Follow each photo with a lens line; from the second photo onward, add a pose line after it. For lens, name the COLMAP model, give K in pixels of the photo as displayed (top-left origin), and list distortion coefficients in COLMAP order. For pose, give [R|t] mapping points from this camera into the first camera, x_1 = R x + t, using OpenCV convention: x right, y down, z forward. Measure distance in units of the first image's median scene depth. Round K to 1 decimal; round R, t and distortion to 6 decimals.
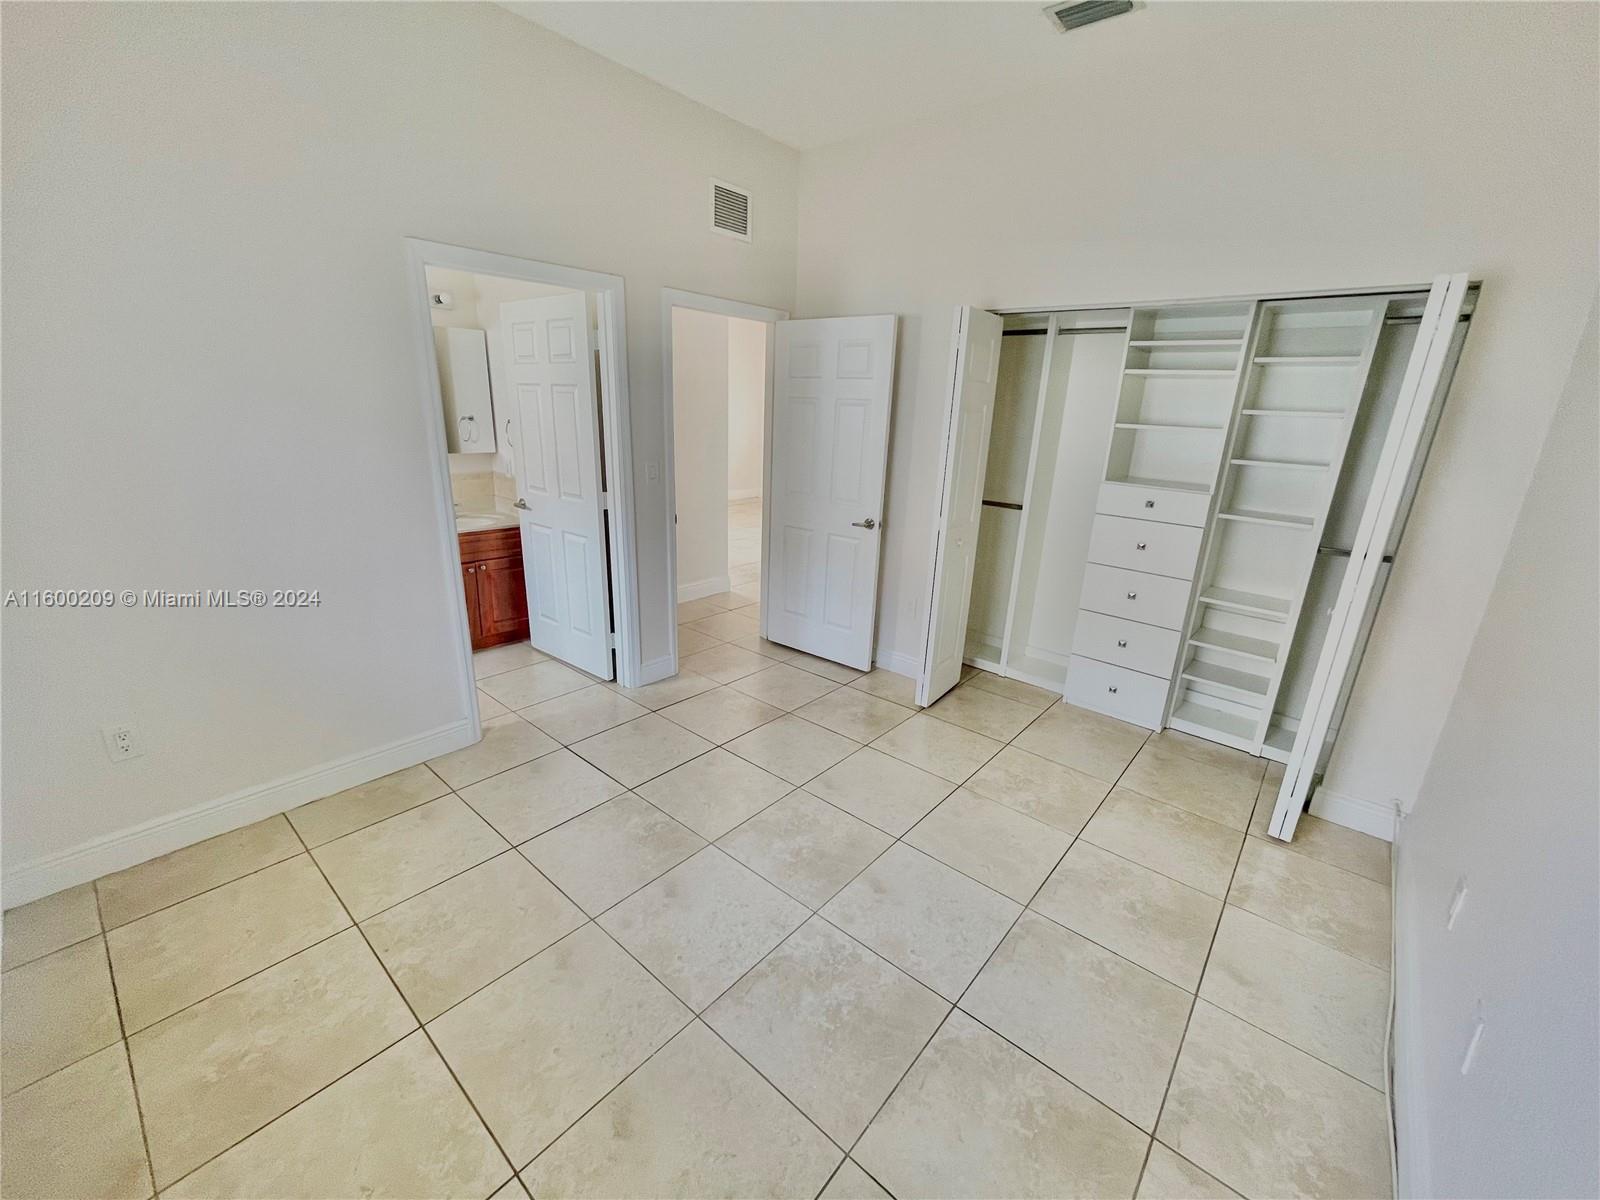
lens RADIAL K [[647.8, 0, 799.9], [0, 647.8, 602.1], [0, 0, 1]] dist [-0.006089, 0.000706]
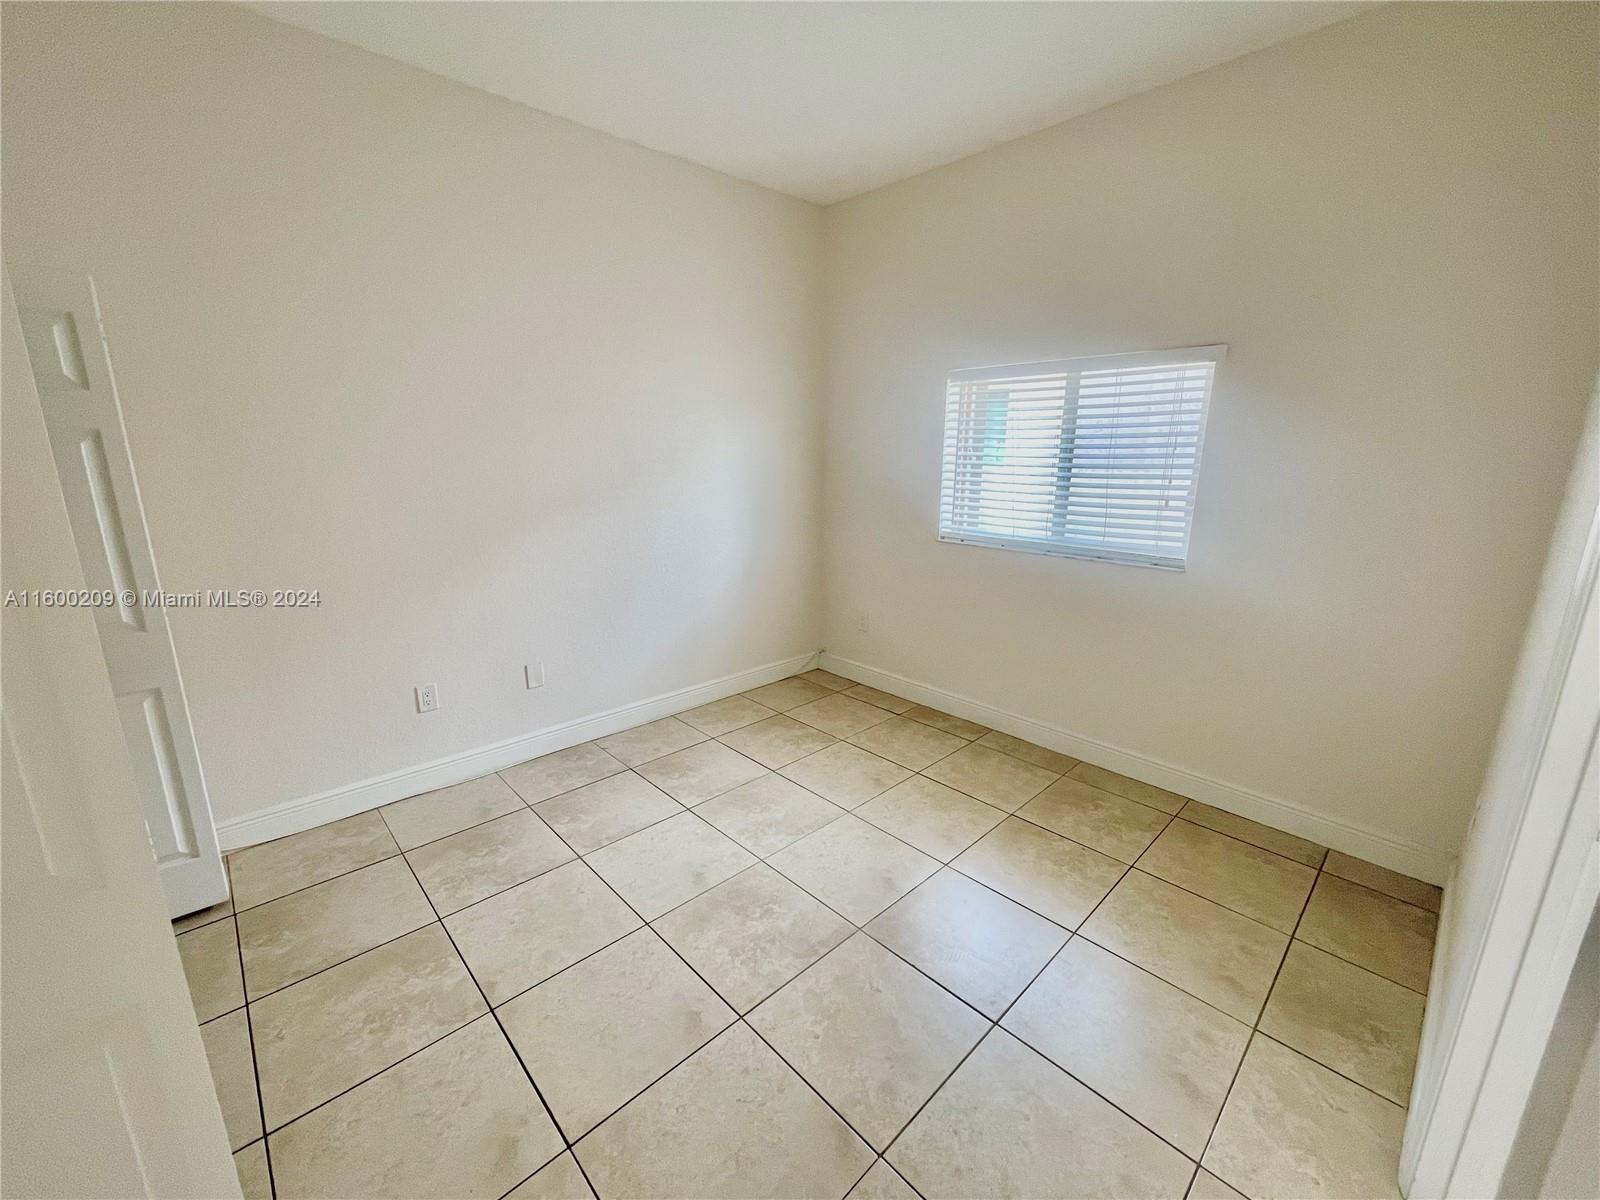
lens RADIAL K [[647.8, 0, 799.9], [0, 647.8, 602.1], [0, 0, 1]] dist [-0.006089, 0.000706]
pose [[-0.994007, -0.065083, 0.087827, -0.114377], [-0.010922, 0.858556, 0.512603, -0.517185], [-0.108767, 0.508572, -0.854122, 1.690259]]
